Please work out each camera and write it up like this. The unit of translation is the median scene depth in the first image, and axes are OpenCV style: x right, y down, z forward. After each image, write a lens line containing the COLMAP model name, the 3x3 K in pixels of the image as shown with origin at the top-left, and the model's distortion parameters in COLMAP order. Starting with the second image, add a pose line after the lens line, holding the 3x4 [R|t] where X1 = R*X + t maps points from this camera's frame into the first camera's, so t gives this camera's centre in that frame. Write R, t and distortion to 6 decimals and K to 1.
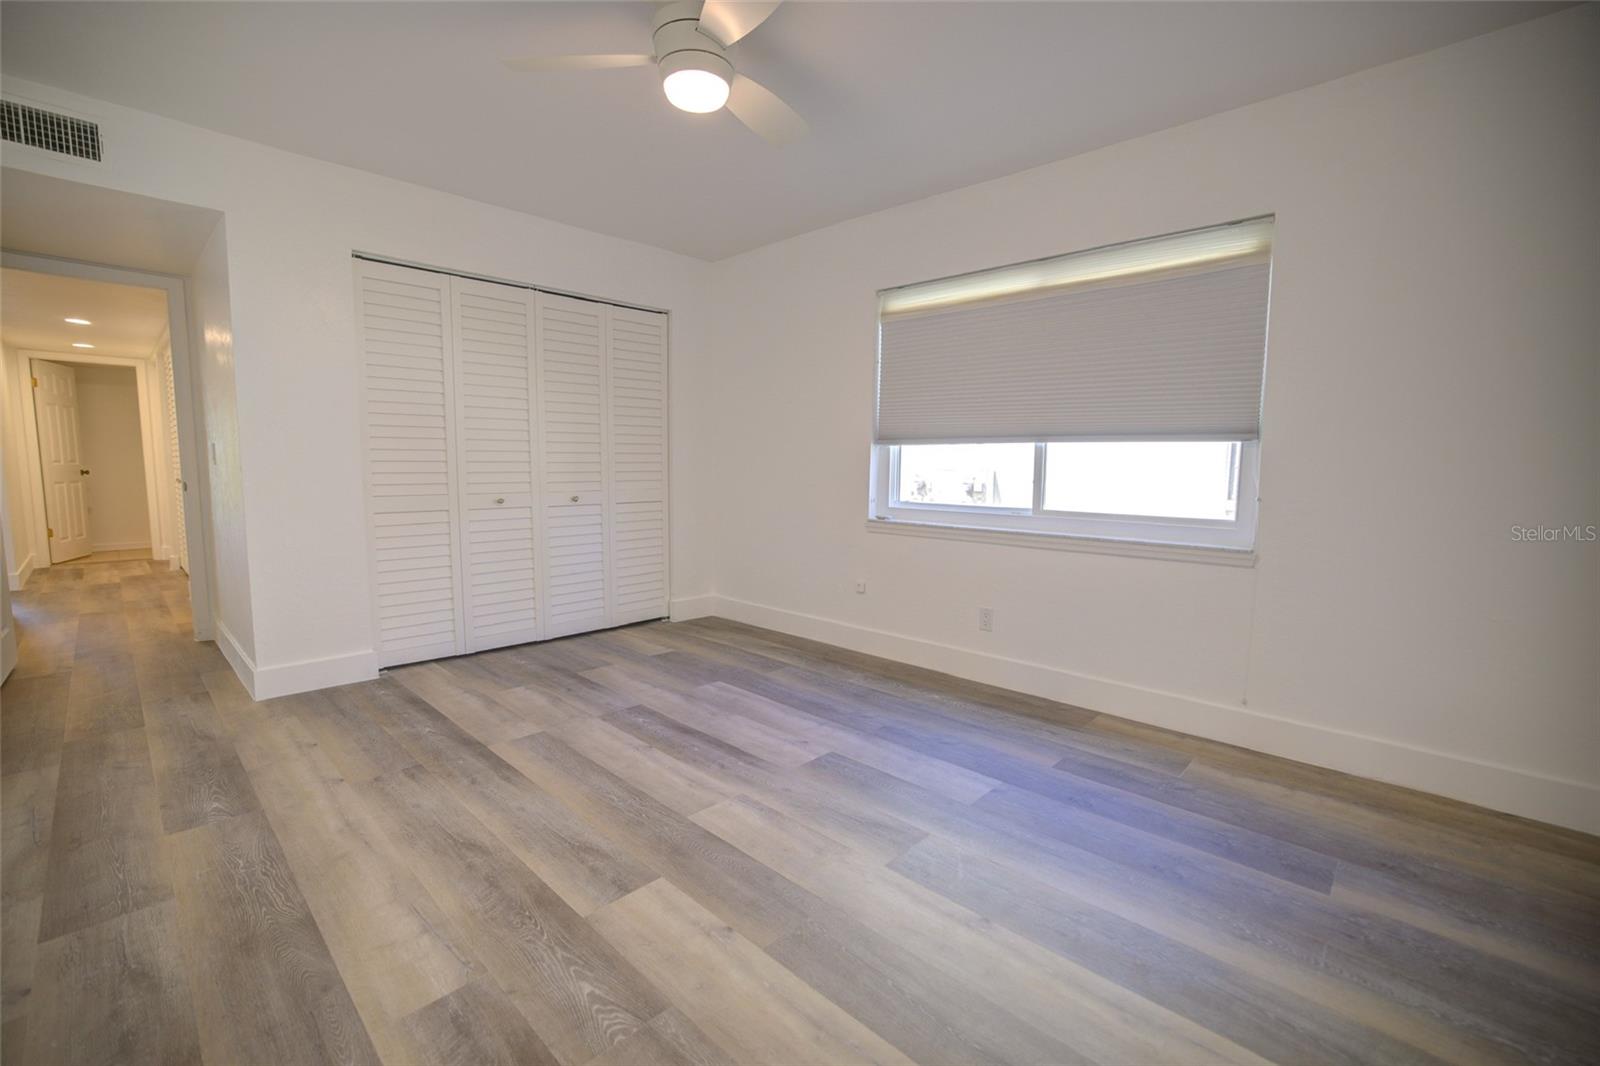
lens RADIAL K [[686.2, 0, 797.4], [0, 686.2, 535.5], [0, 0, 1]] dist [-0.045326, 0.014947]
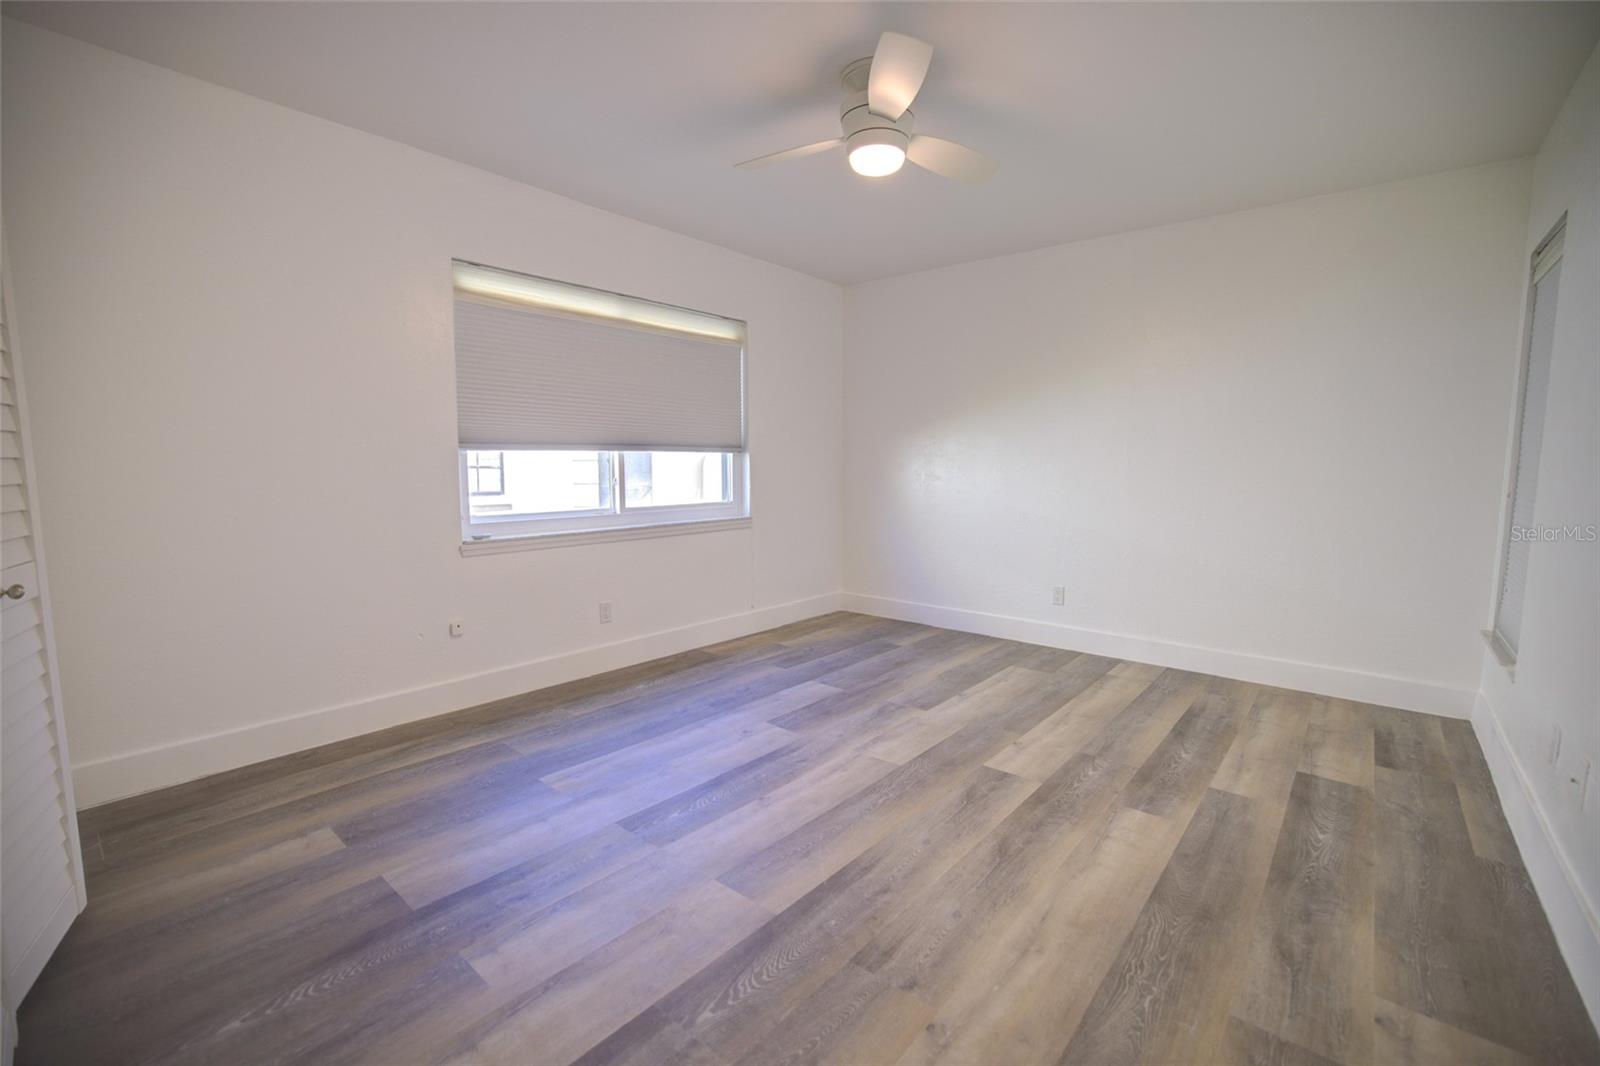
lens RADIAL K [[686.2, 0, 797.4], [0, 686.2, 535.5], [0, 0, 1]] dist [-0.045326, 0.014947]
pose [[-0.058503, -0.112257, 0.991956, -1.113910], [0.104237, 0.987539, 0.117904, -0.132033], [-0.992830, 0.110296, -0.046073, 1.009923]]
